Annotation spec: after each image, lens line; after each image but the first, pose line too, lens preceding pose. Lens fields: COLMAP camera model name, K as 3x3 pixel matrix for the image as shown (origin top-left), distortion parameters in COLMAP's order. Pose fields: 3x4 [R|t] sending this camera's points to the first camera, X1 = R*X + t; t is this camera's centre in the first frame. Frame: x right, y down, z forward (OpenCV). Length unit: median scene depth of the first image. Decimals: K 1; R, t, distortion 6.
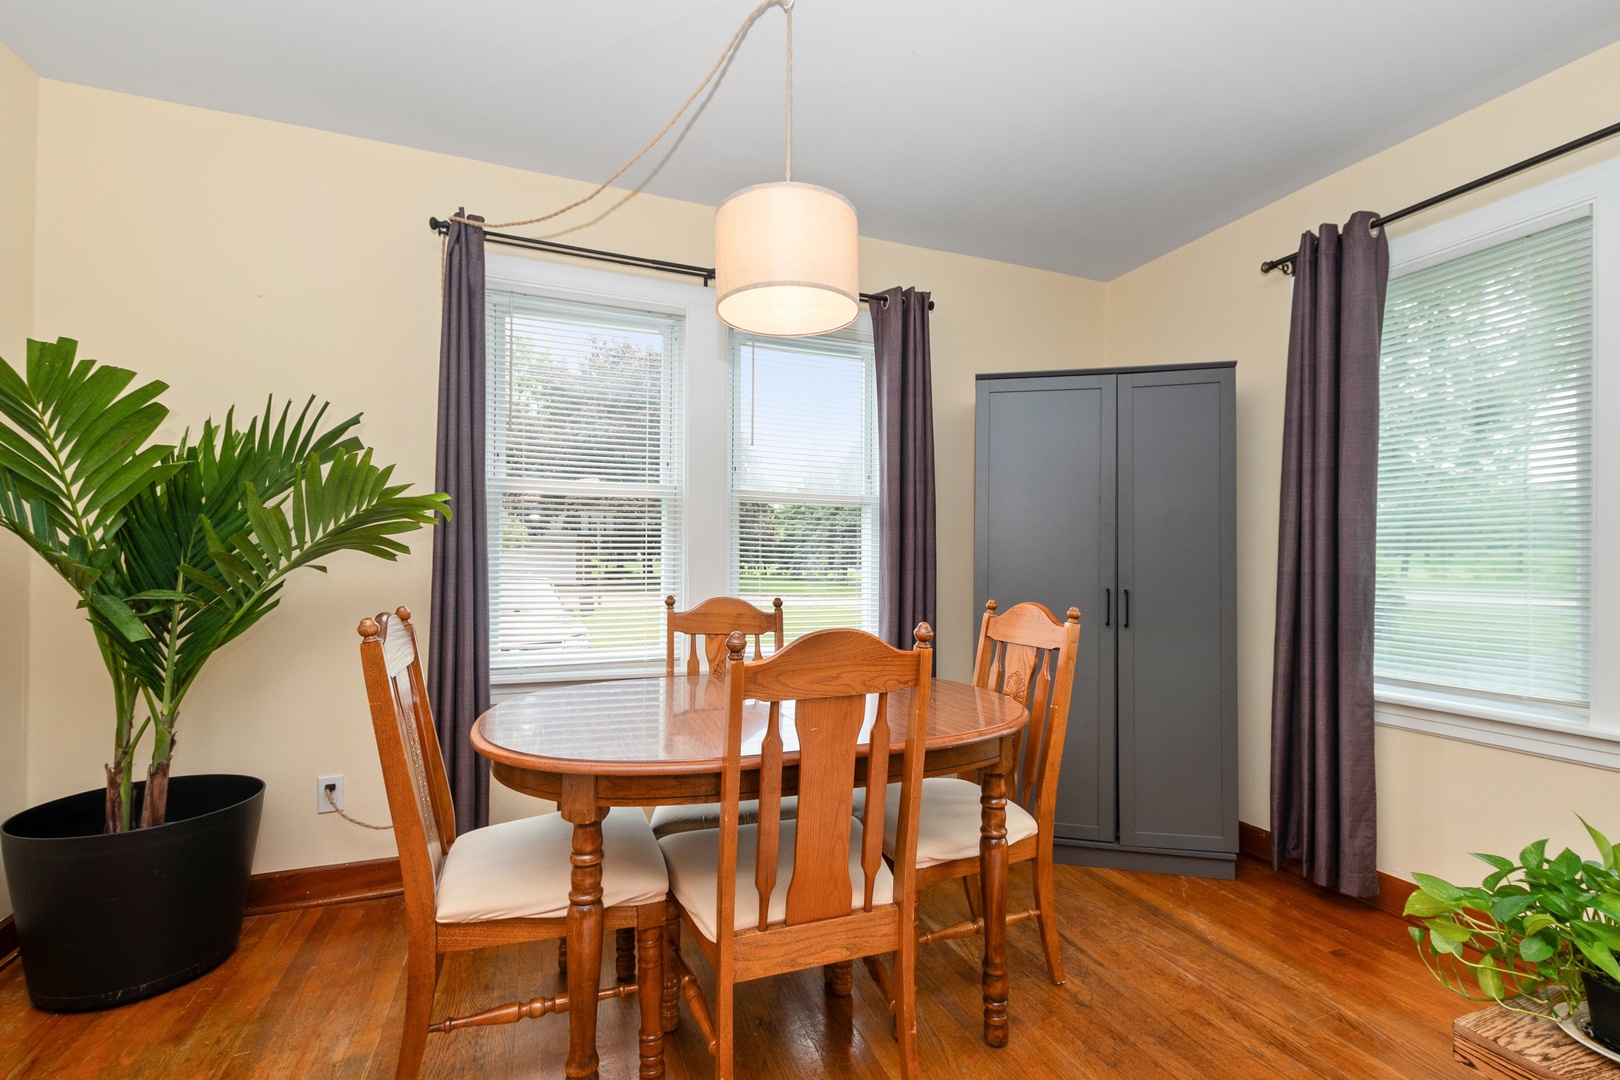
lens RADIAL K [[709.6, 0, 811.3], [0, 709.6, 551.7], [0, 0, 1]] dist [0.001420, 0.000194]
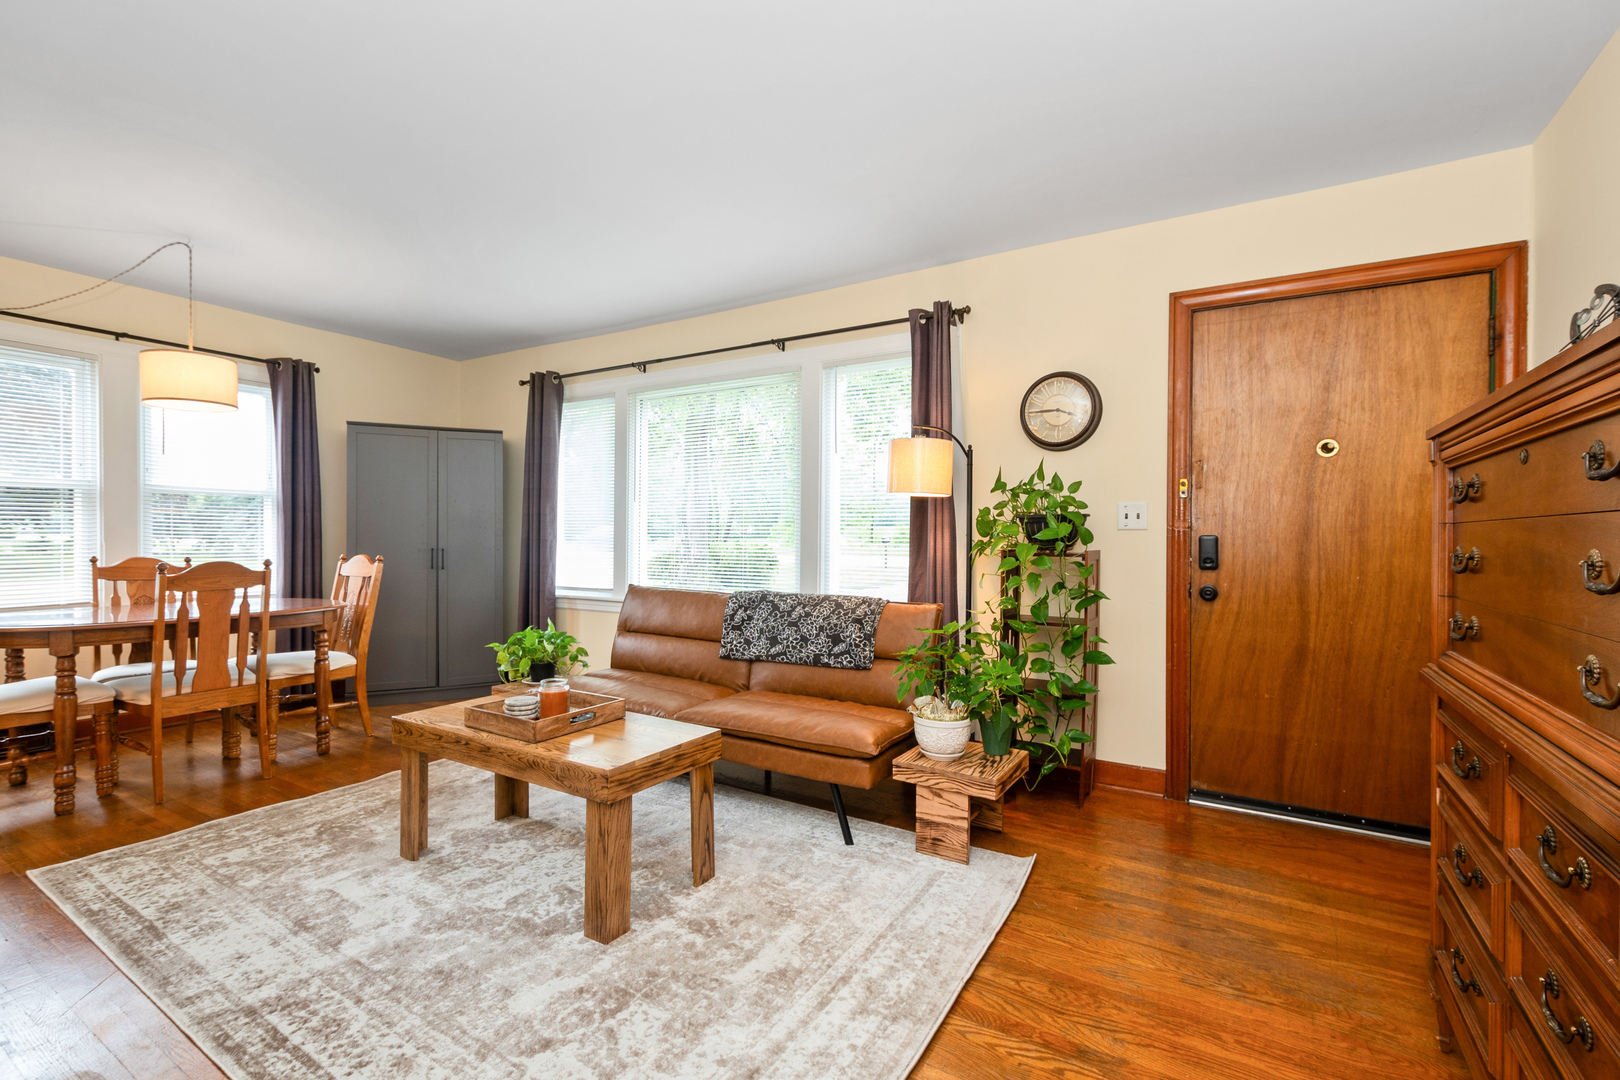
lens RADIAL K [[709.6, 0, 811.7], [0, 709.6, 539.5], [0, 0, 1]] dist [0.001420, 0.000194]
pose [[0.784783, -0.008472, 0.619712, 0.067146], [-0.003926, 0.999819, 0.018641, -0.009000], [-0.619758, -0.017063, 0.784608, -1.169917]]
